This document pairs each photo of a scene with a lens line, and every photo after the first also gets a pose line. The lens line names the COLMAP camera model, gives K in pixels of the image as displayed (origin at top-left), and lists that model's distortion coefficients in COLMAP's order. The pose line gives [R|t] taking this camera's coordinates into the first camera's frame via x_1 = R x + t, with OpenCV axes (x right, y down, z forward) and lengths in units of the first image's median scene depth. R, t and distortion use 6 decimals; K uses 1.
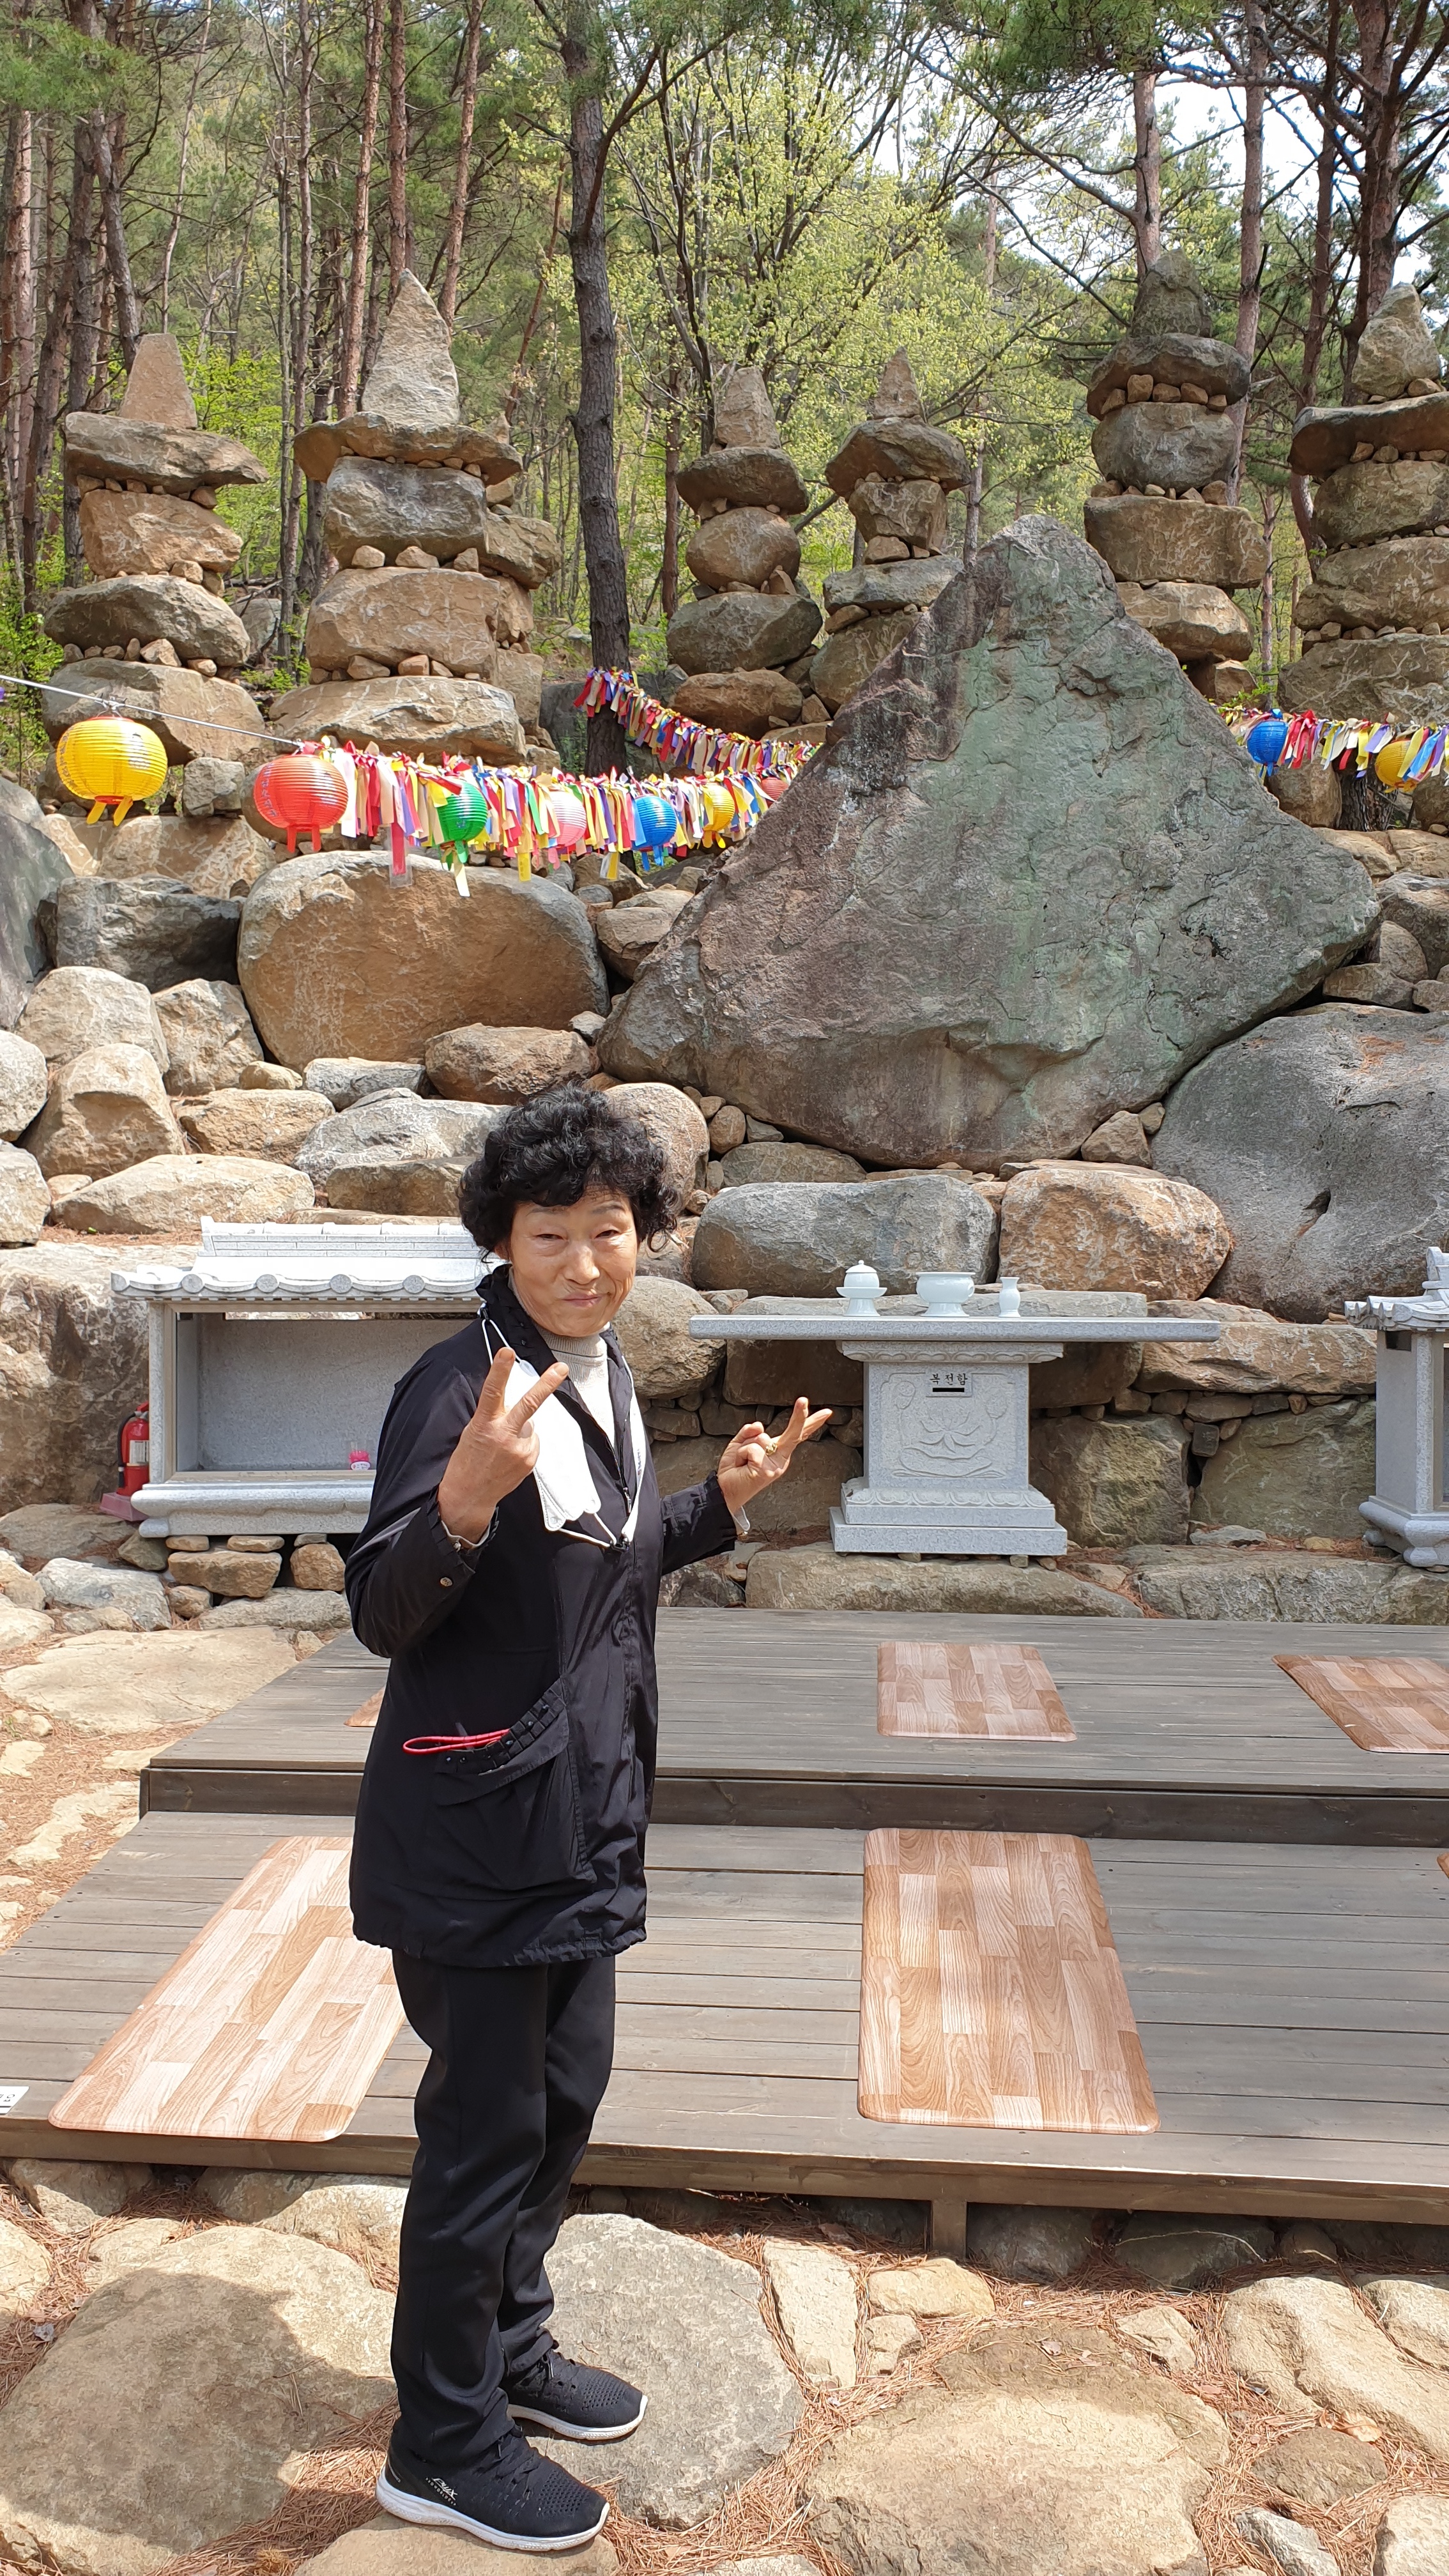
lens RADIAL K [[1979.3, 0, 740.3], [0, 1979.3, 1335.1], [0, 0, 1]] dist [0.017609, -0.008054]
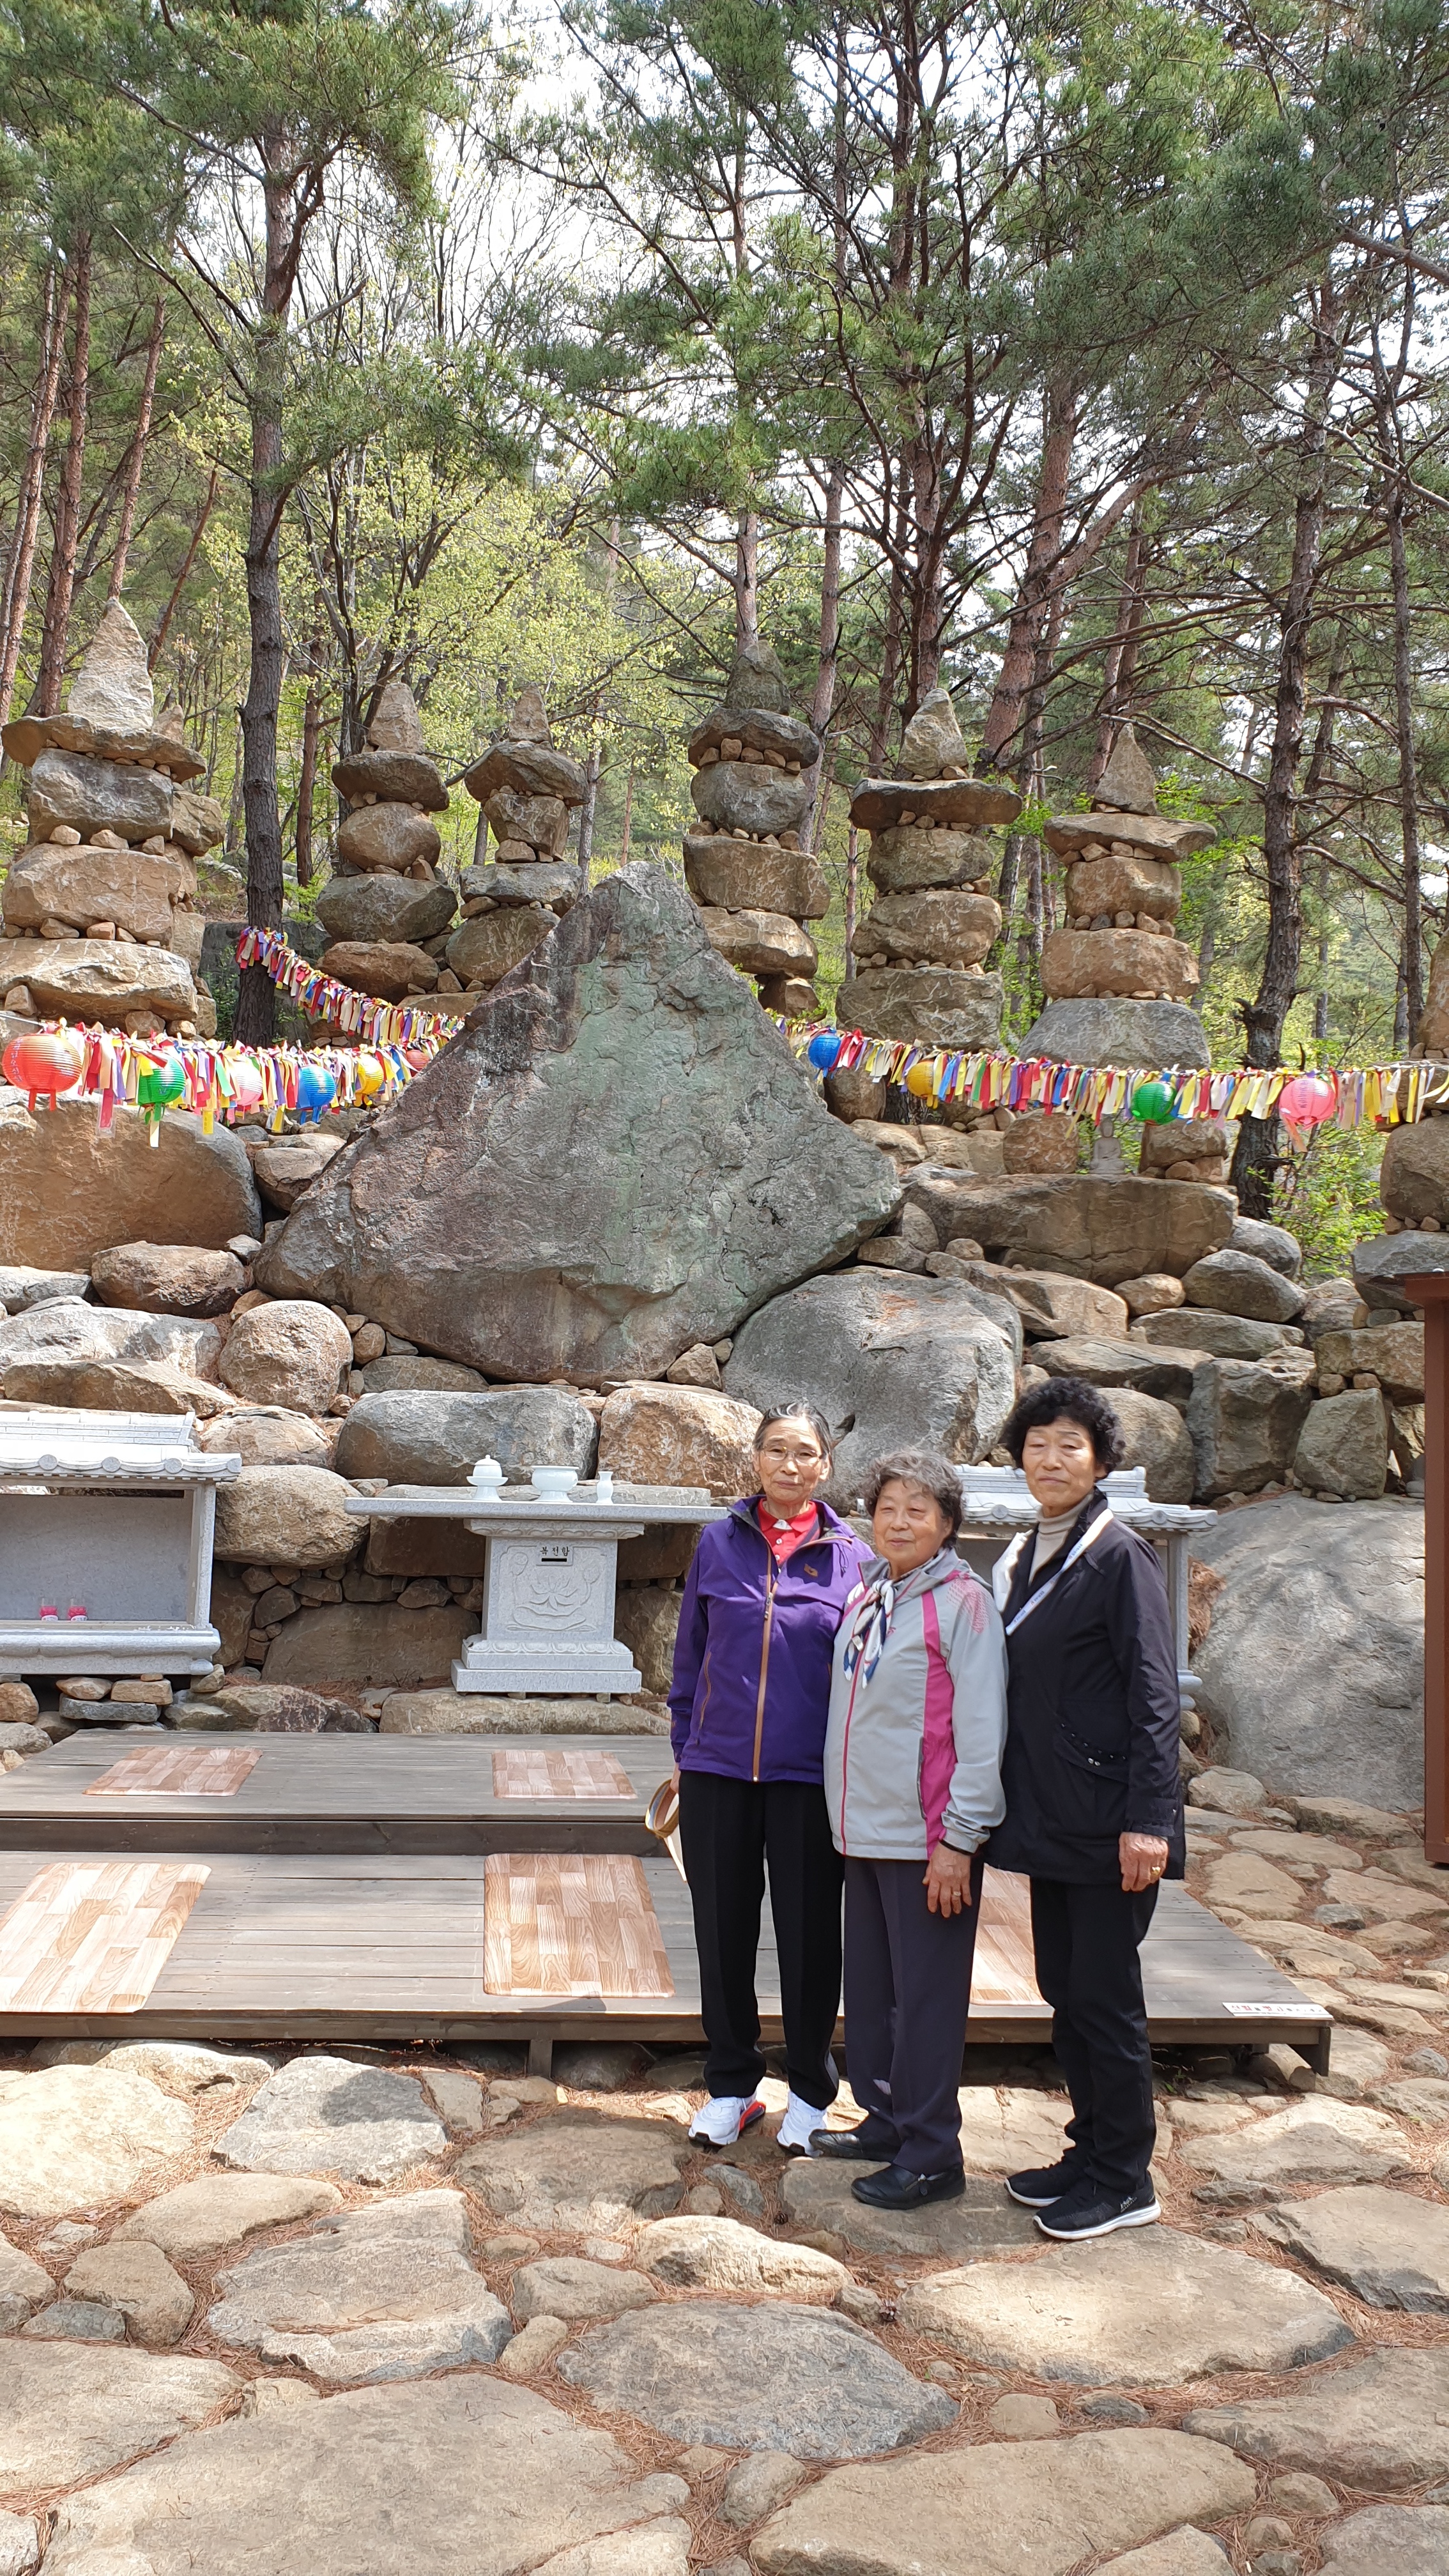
lens RADIAL K [[1979.3, 0, 712.0], [0, 1979.3, 1313.9], [0, 0, 1]] dist [0.017609, -0.008054]
pose [[0.981962, 0.044737, 0.183710, -0.019794], [-0.022360, 0.992264, -0.122115, 0.014141], [-0.187752, 0.115804, 0.975366, -0.160571]]
